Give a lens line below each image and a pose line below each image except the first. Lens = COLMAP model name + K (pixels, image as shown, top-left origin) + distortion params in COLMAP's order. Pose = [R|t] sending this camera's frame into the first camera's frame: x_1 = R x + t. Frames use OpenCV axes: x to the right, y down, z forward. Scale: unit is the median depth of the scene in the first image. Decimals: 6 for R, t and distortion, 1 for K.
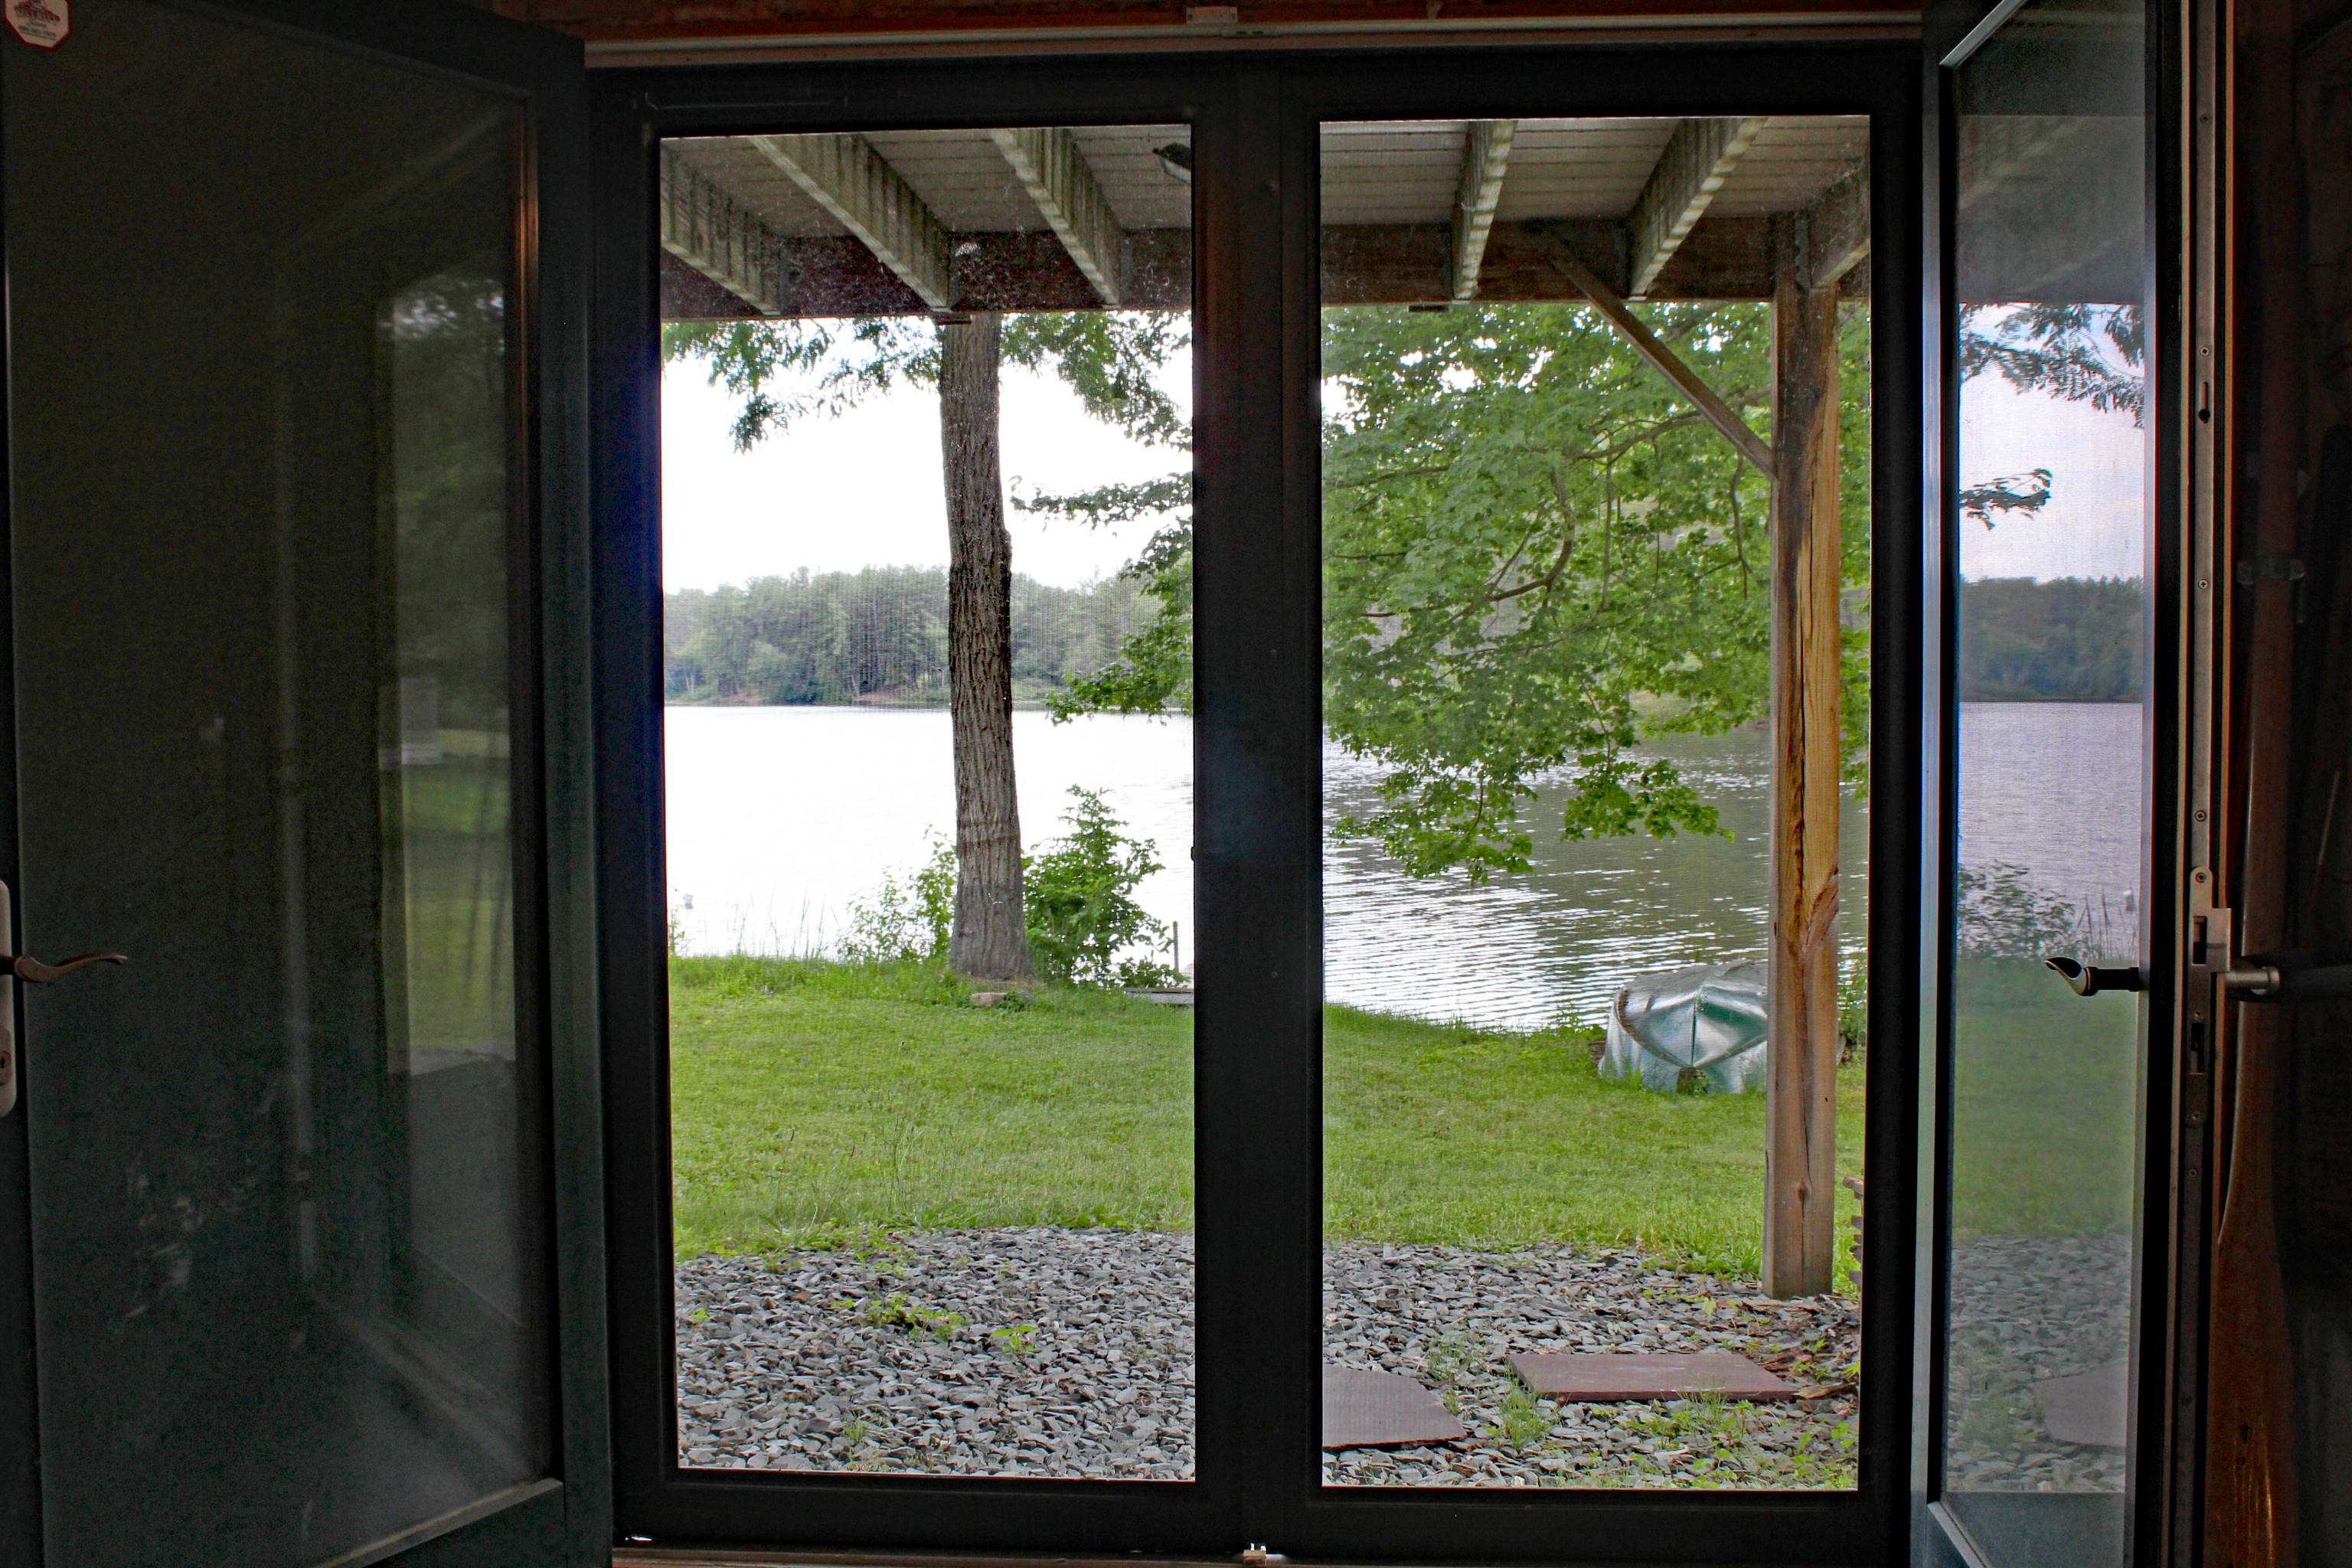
lens RADIAL K [[2344.9, 0, 1176.0], [0, 2344.9, 784.0], [0, 0, 1]] dist [-0.069061, 0.006301]
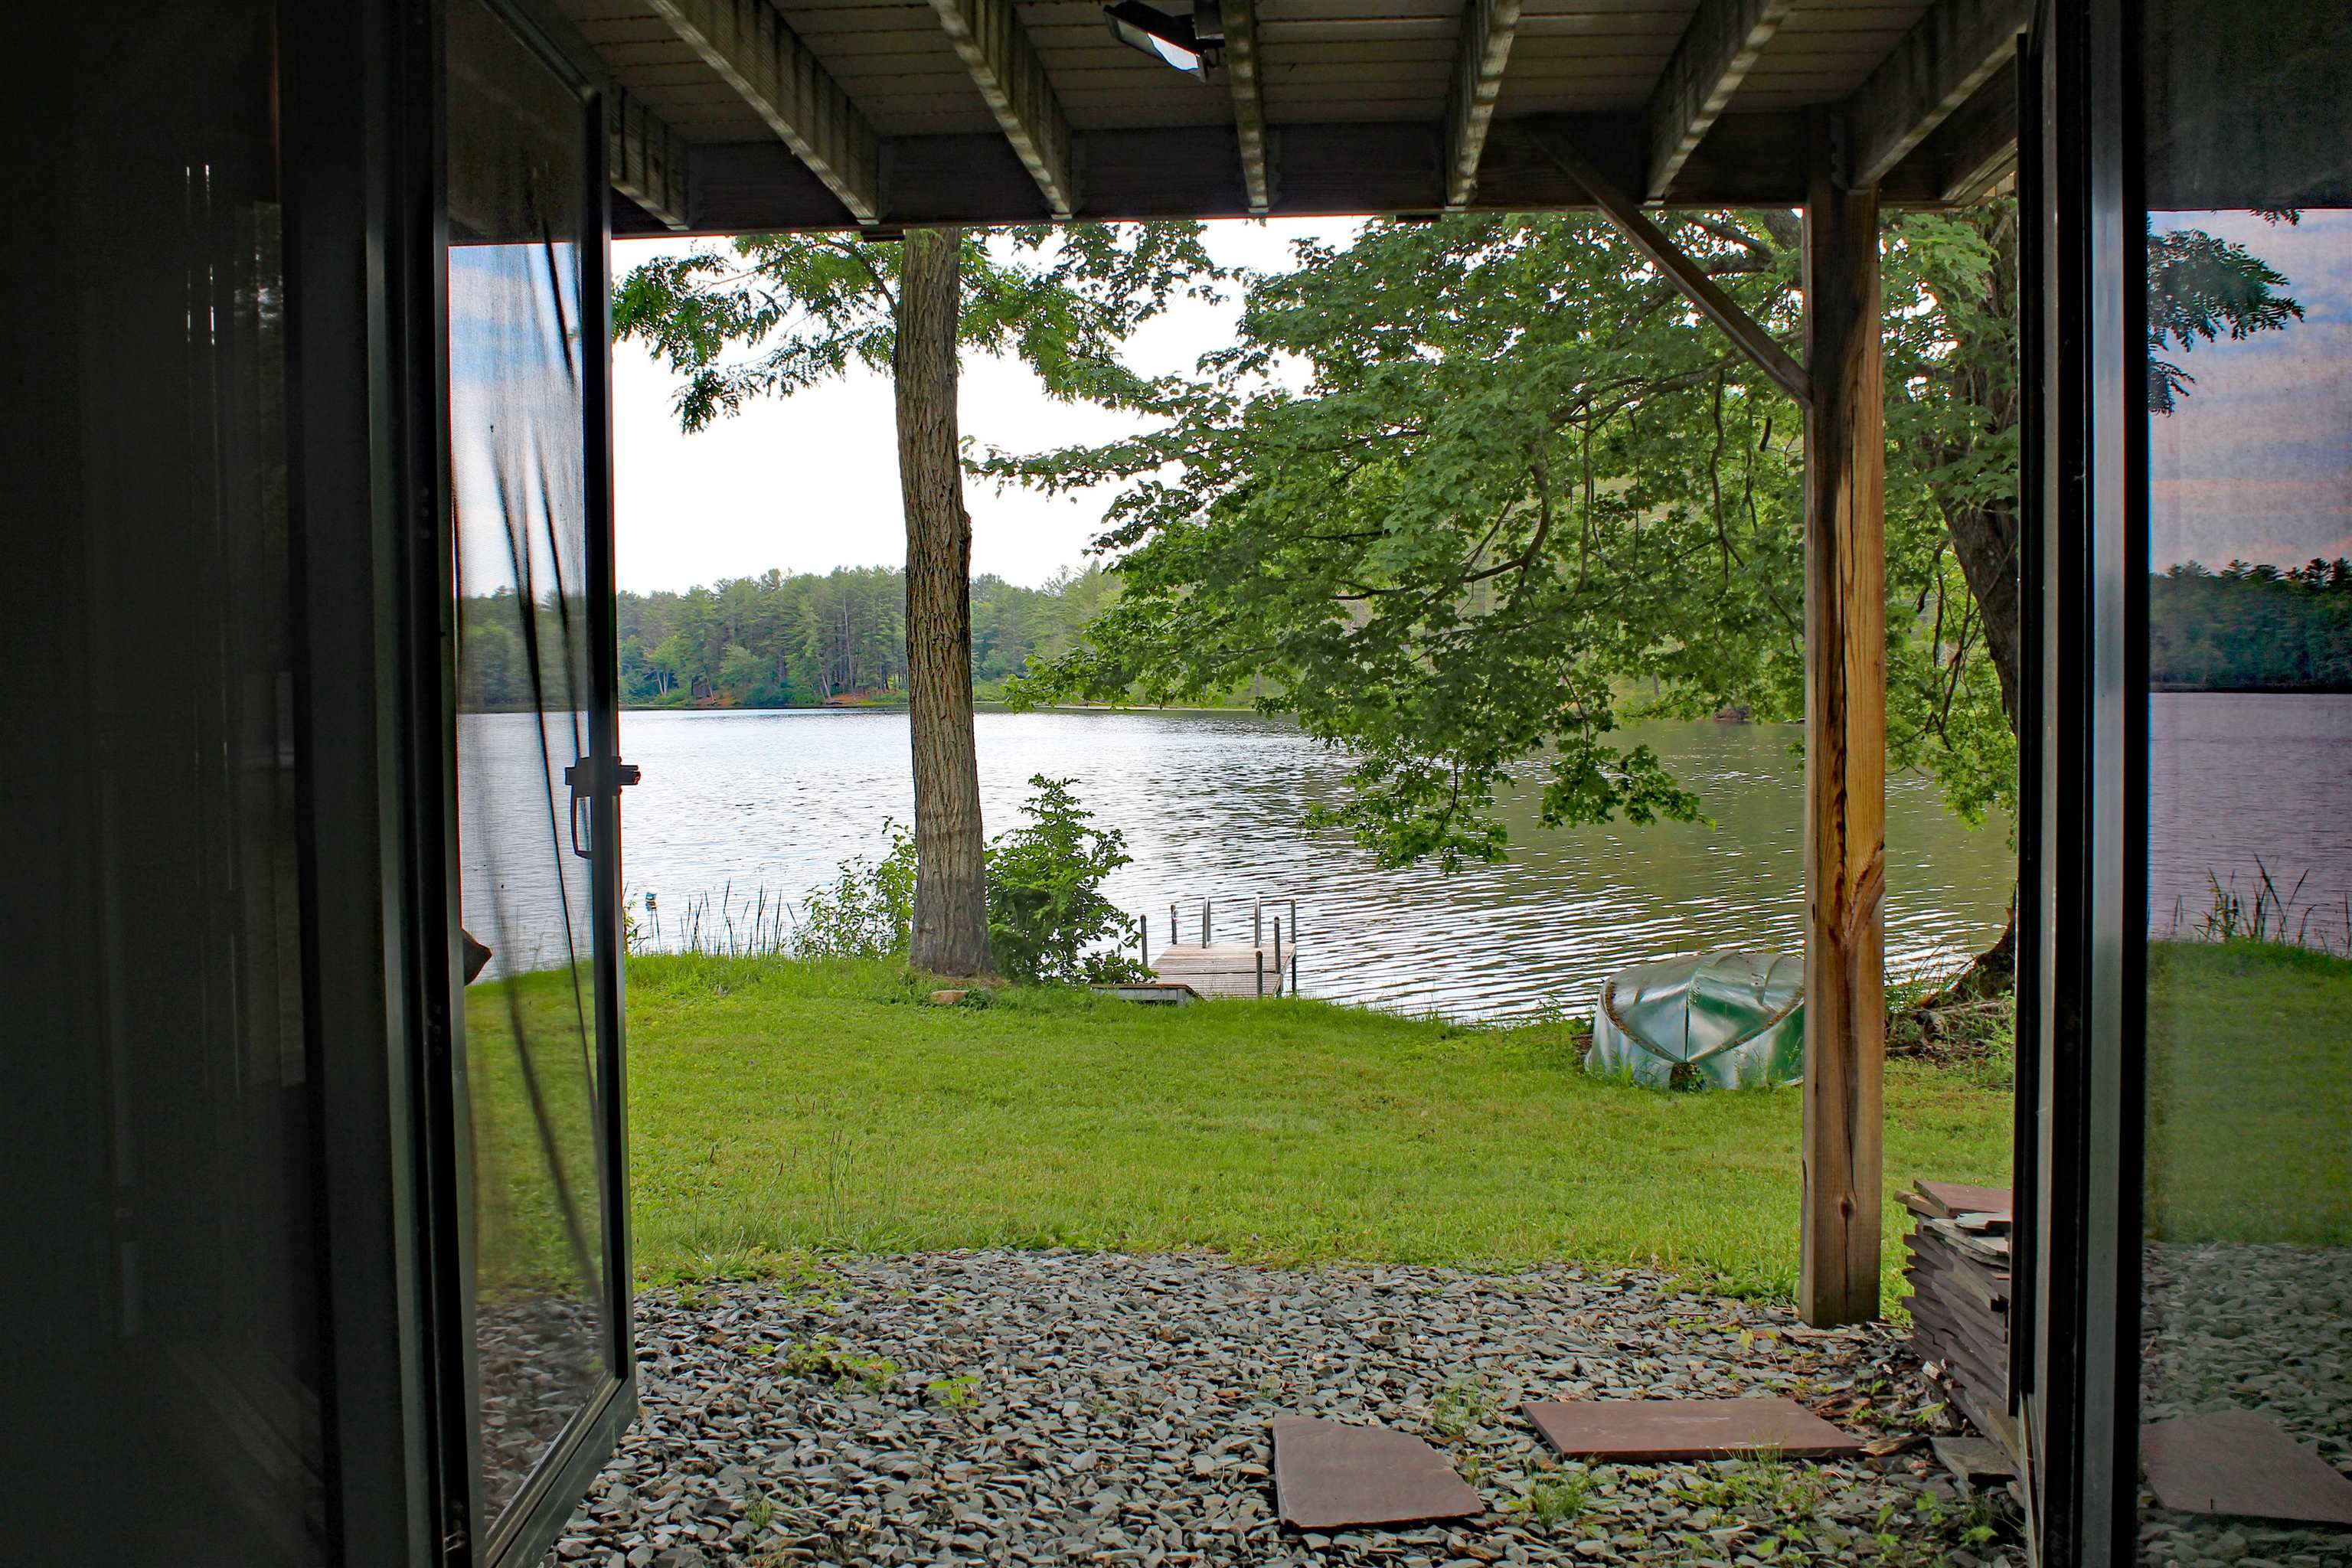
lens RADIAL K [[2219.9, 0, 1176.0], [0, 2219.9, 784.0], [0, 0, 1]] dist [-0.052084, -0.005677]
pose [[0.999881, -0.007571, 0.013469, 0.002711], [0.007608, 0.999967, -0.002724, 0.012598], [-0.013448, 0.002827, 0.999906, 0.145782]]
